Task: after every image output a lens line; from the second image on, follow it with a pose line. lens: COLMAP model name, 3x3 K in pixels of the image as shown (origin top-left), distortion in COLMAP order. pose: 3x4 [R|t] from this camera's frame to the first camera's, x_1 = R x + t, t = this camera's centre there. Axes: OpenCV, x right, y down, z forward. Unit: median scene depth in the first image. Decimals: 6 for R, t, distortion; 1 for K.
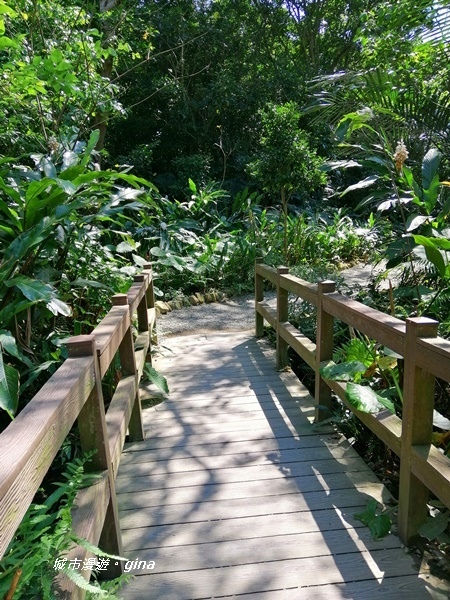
lens RADIAL K [[447.0, 0, 225.0], [0, 447.0, 300.0], [0, 0, 1]] dist [0.006689, 0.002179]
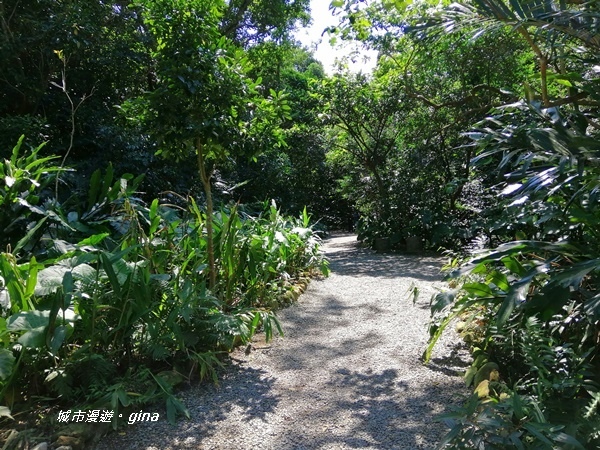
lens RADIAL K [[447.0, 0, 300.0], [0, 447.0, 225.0], [0, 0, 1]] dist [0.006689, 0.002179]
pose [[0.901294, -0.016818, 0.432881, 0.011990], [0.091465, 0.984108, -0.152203, -0.071605], [-0.423442, 0.176773, 0.888509, 0.458094]]
